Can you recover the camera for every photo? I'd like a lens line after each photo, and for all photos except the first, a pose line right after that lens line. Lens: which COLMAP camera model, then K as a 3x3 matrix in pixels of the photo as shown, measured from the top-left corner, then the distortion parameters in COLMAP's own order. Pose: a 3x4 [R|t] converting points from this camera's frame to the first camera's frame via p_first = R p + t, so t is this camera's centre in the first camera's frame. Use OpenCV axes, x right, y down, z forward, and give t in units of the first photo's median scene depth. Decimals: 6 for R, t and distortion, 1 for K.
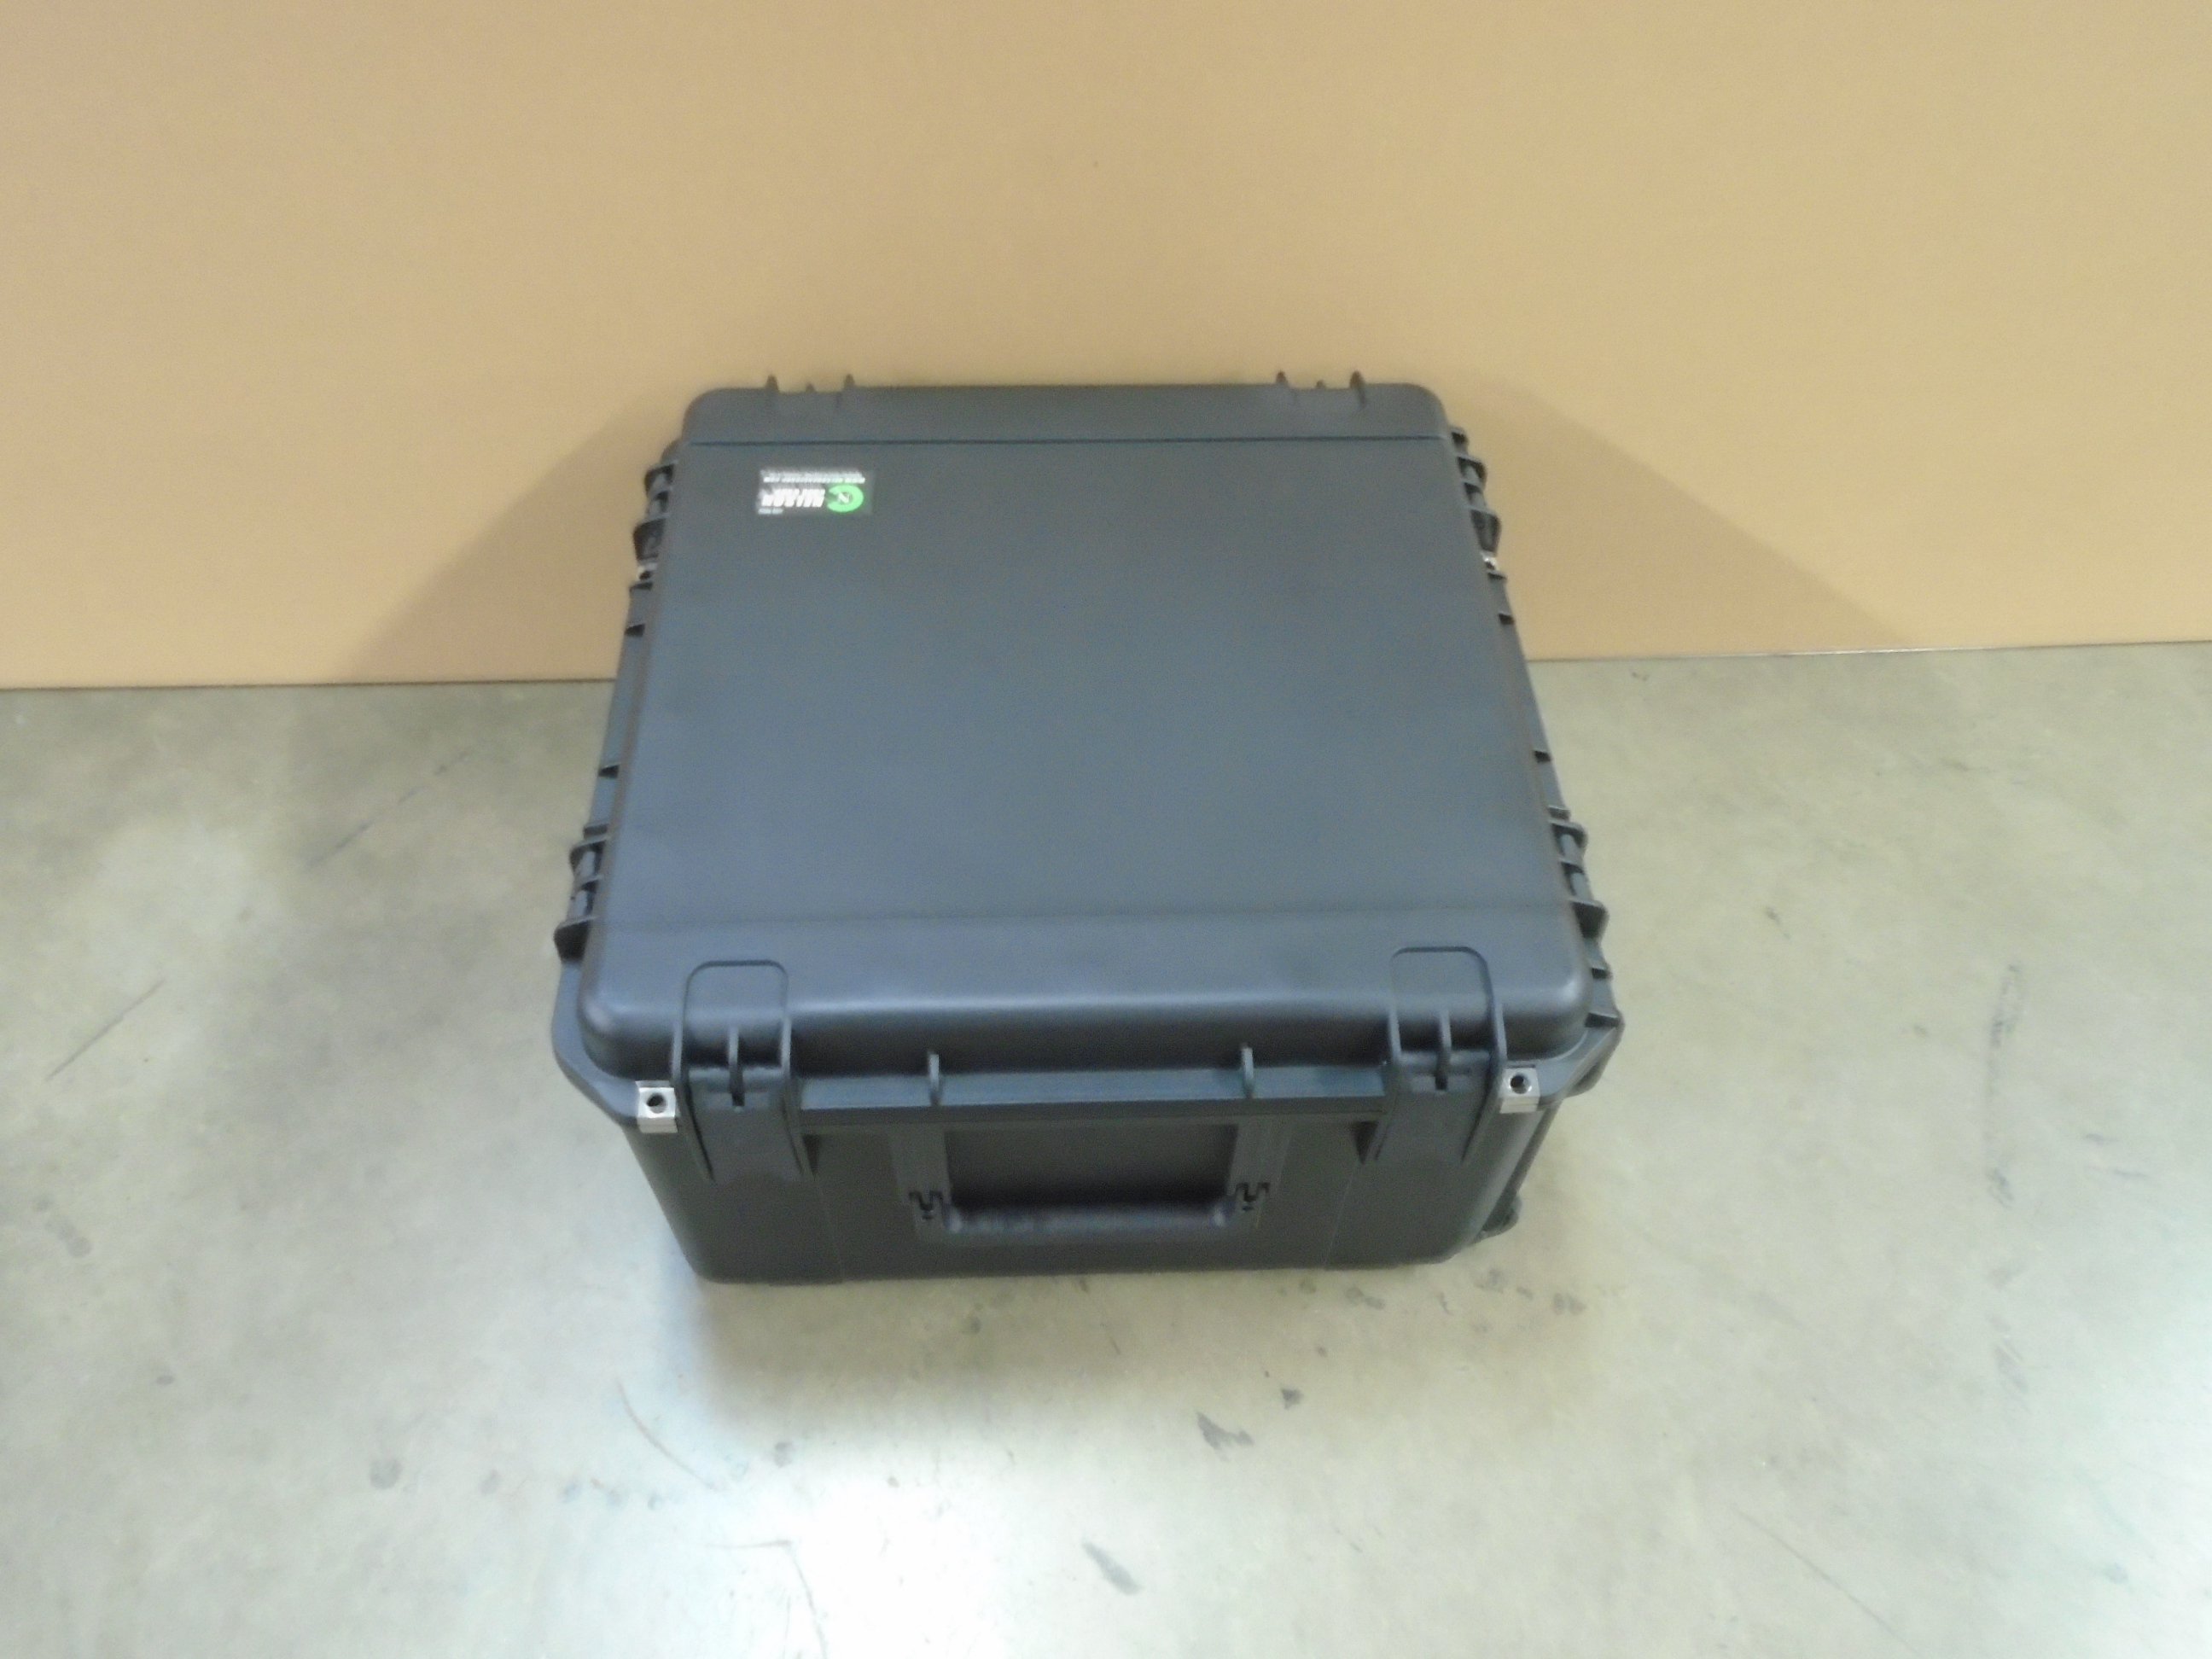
lens RADIAL K [[1711.4, 0, 1097.0], [0, 1711.4, 822.4], [0, 0, 1]] dist [-0.006244, 0.000088]
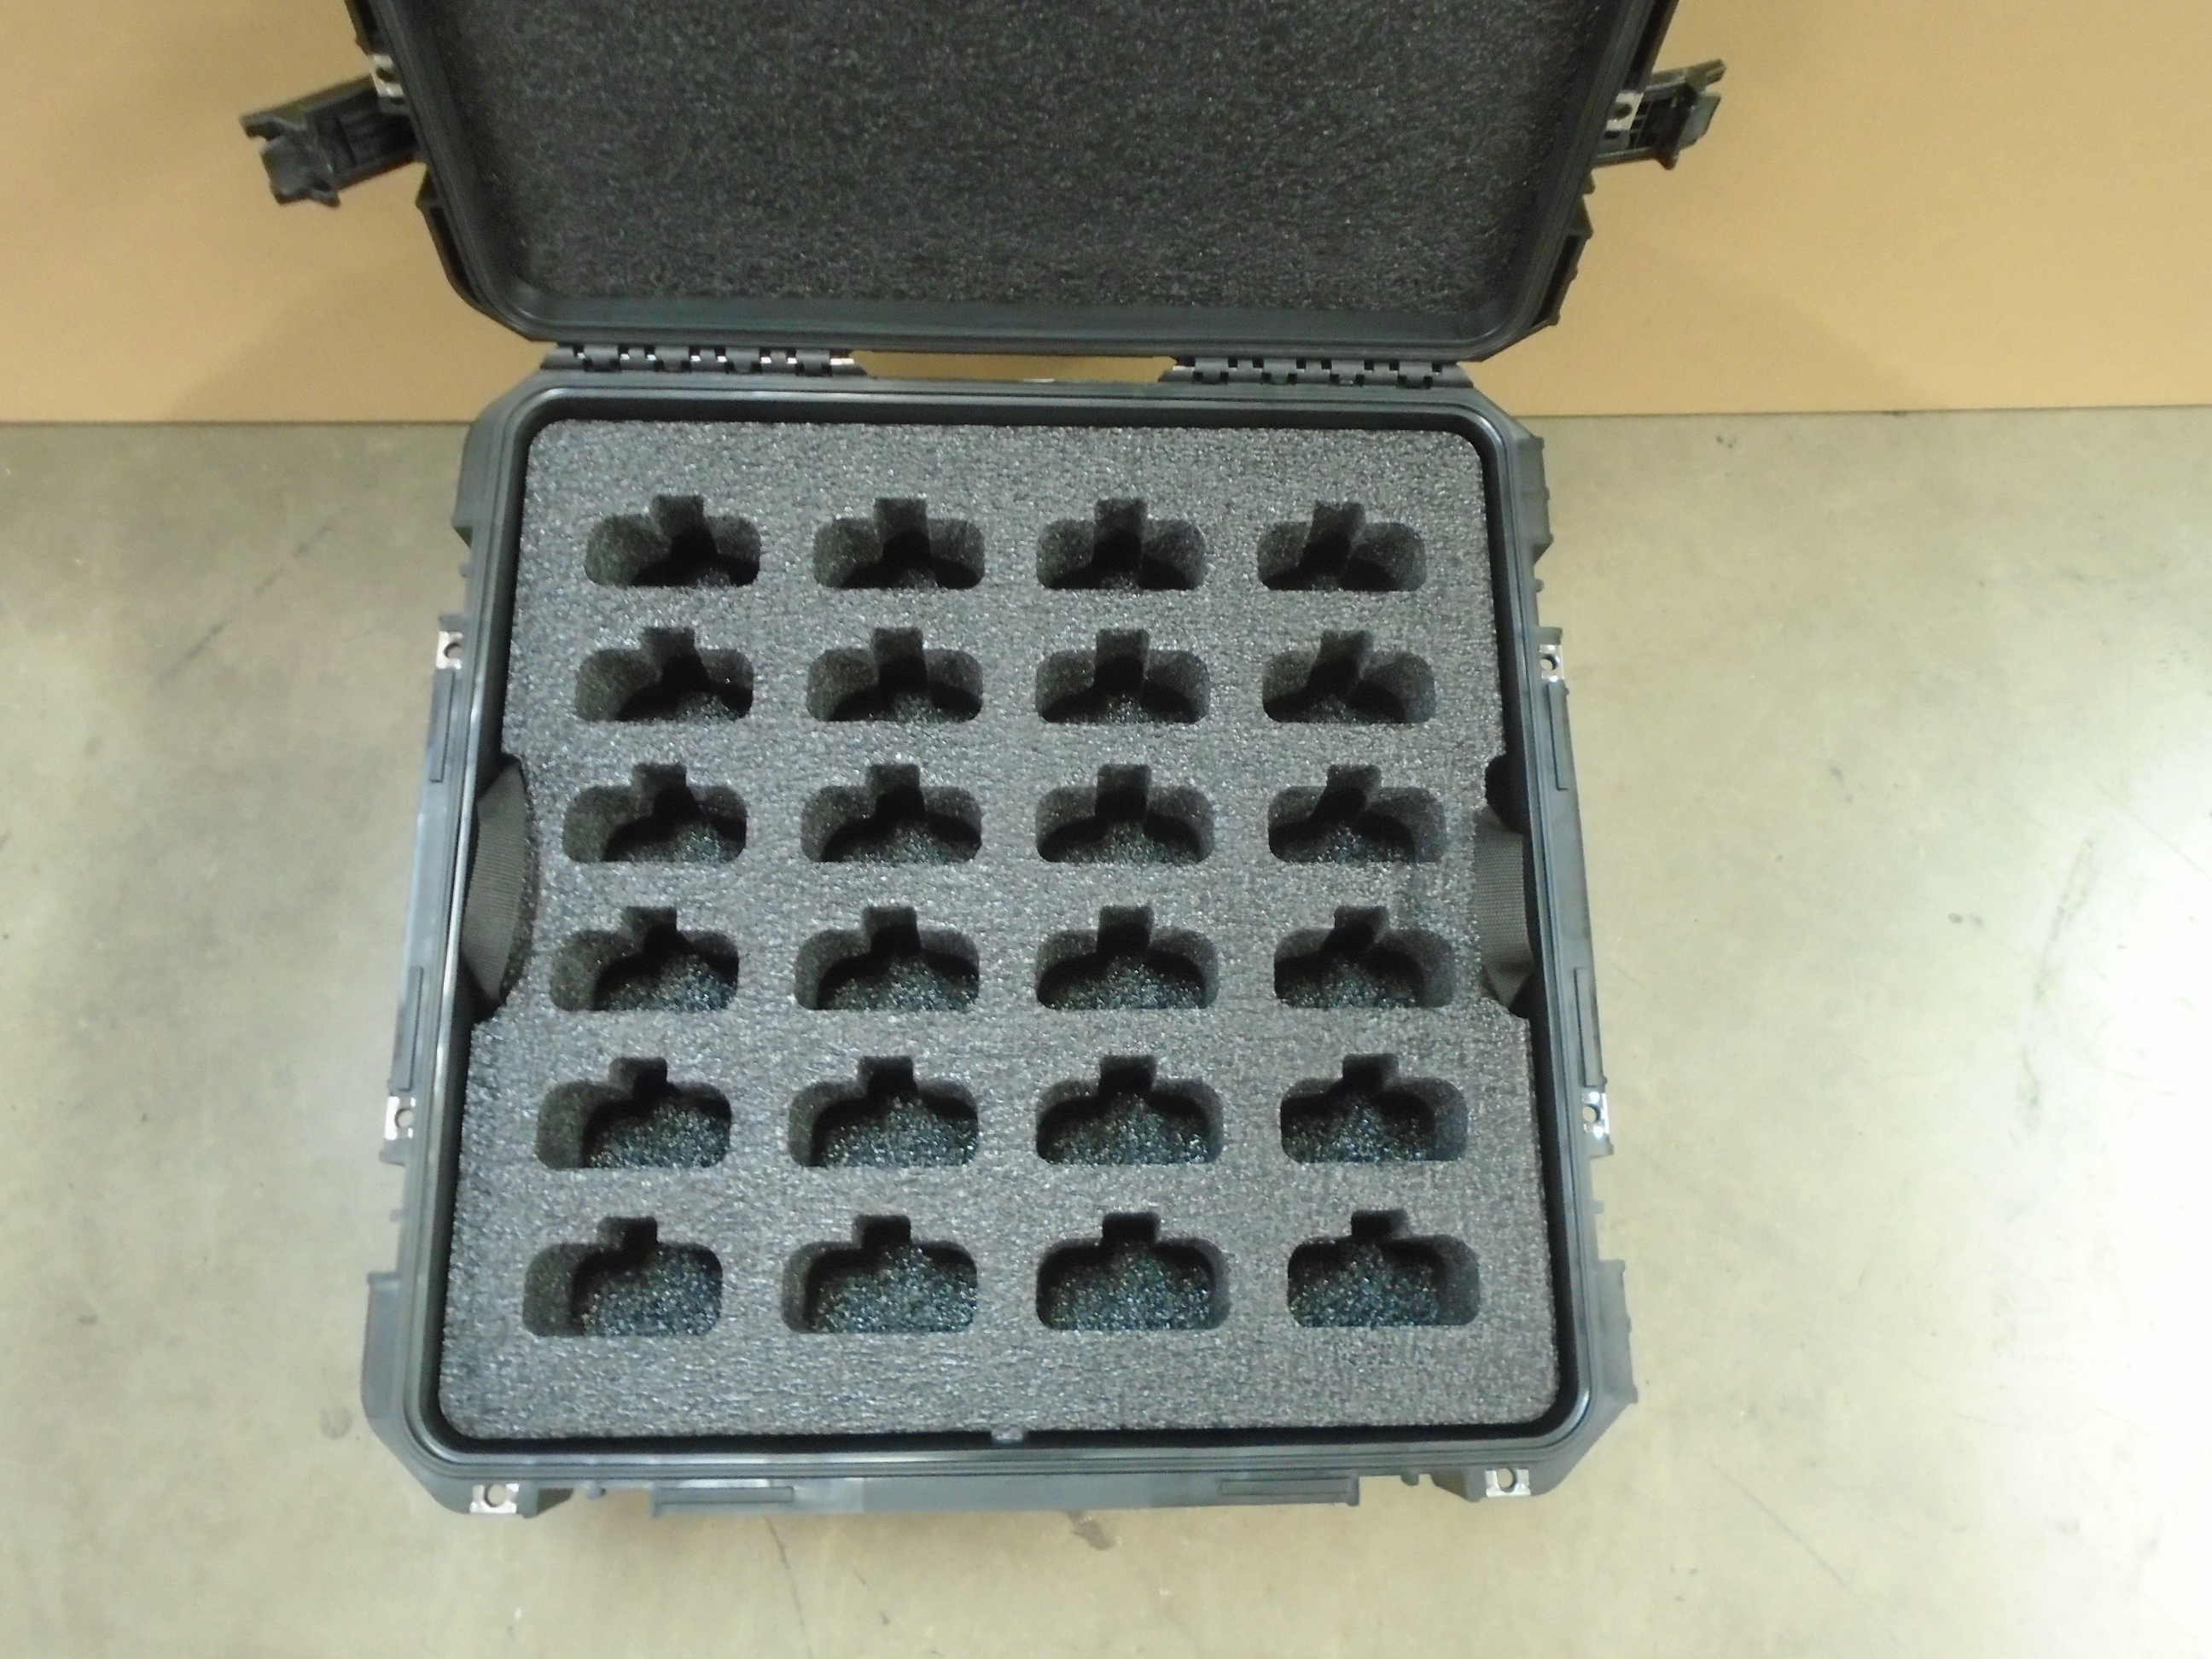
lens RADIAL K [[1711.4, 0, 1096.4], [0, 1711.4, 821.3], [0, 0, 1]] dist [-0.006244, 0.000088]
pose [[0.999336, 0.018676, 0.031296, -0.019889], [-0.028951, 0.928414, 0.370417, -0.264619], [-0.022138, -0.371077, 0.928338, 0.188726]]
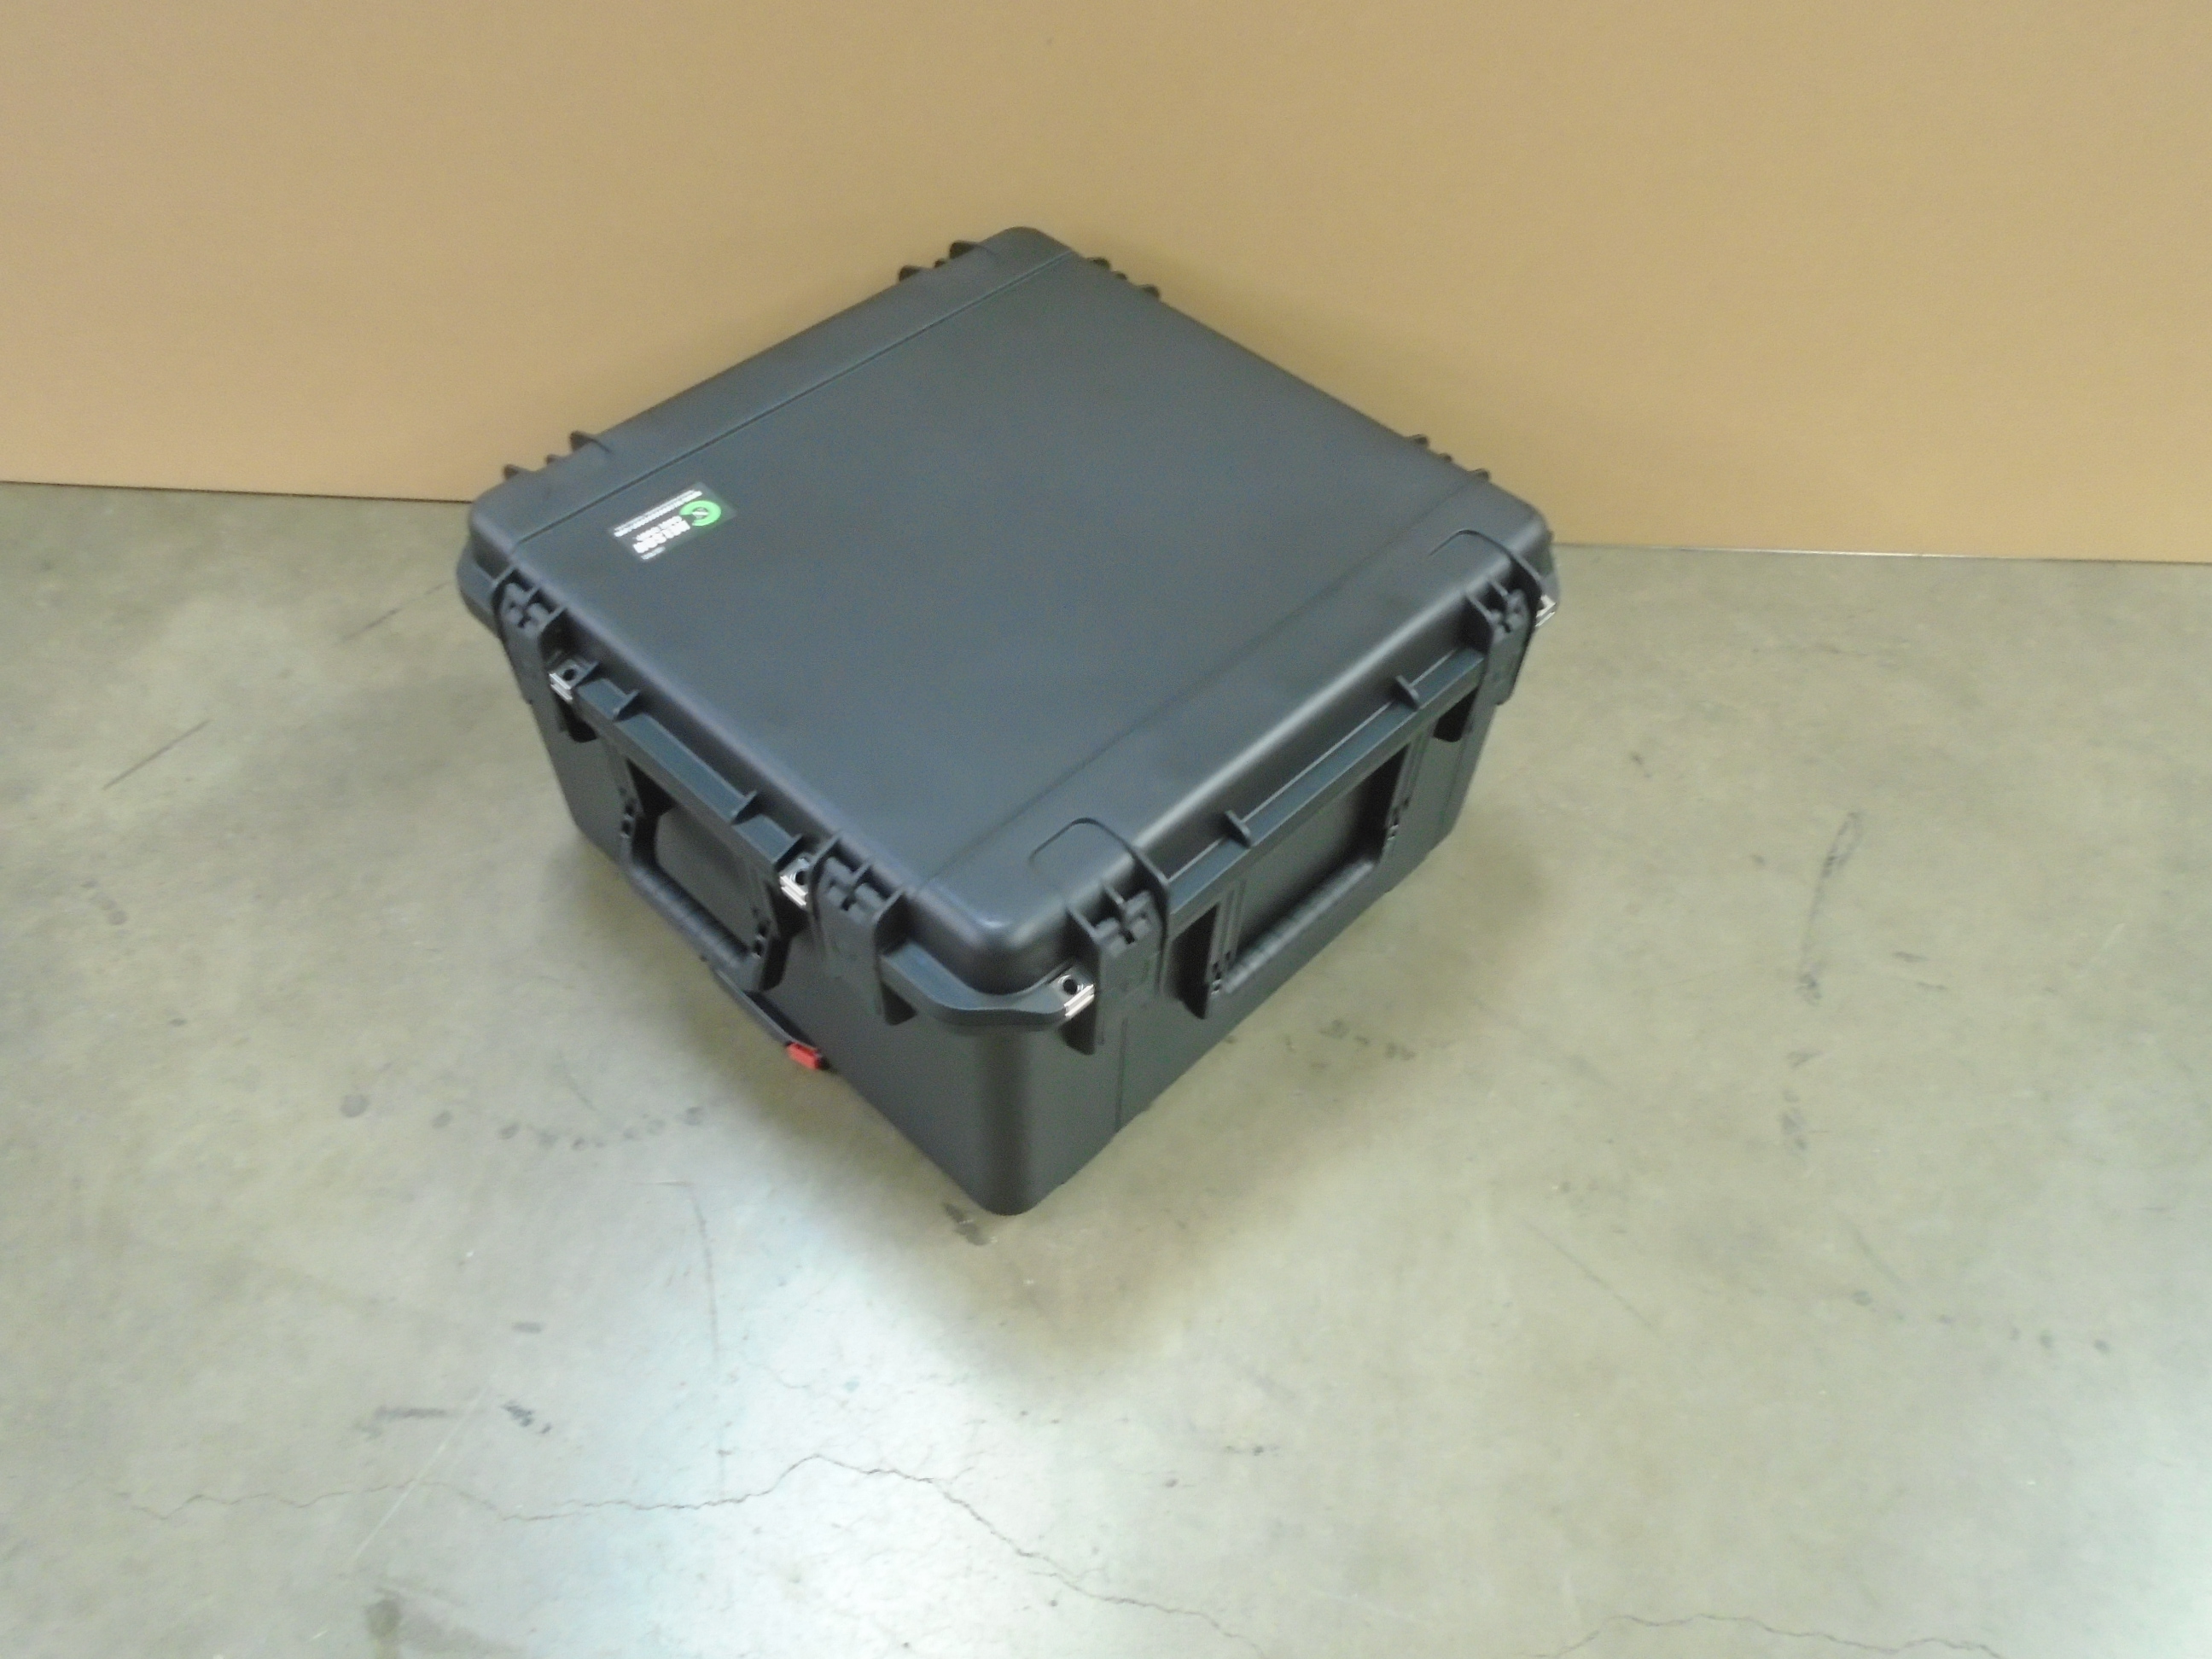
lens RADIAL K [[1711.4, 0, 1094.7], [0, 1711.4, 824.9], [0, 0, 1]] dist [-0.006244, 0.000088]
pose [[0.997009, 0.061327, -0.047034, 0.111169], [-0.062769, 0.997583, -0.029815, 0.166913], [0.045092, 0.032678, 0.998448, -0.125488]]
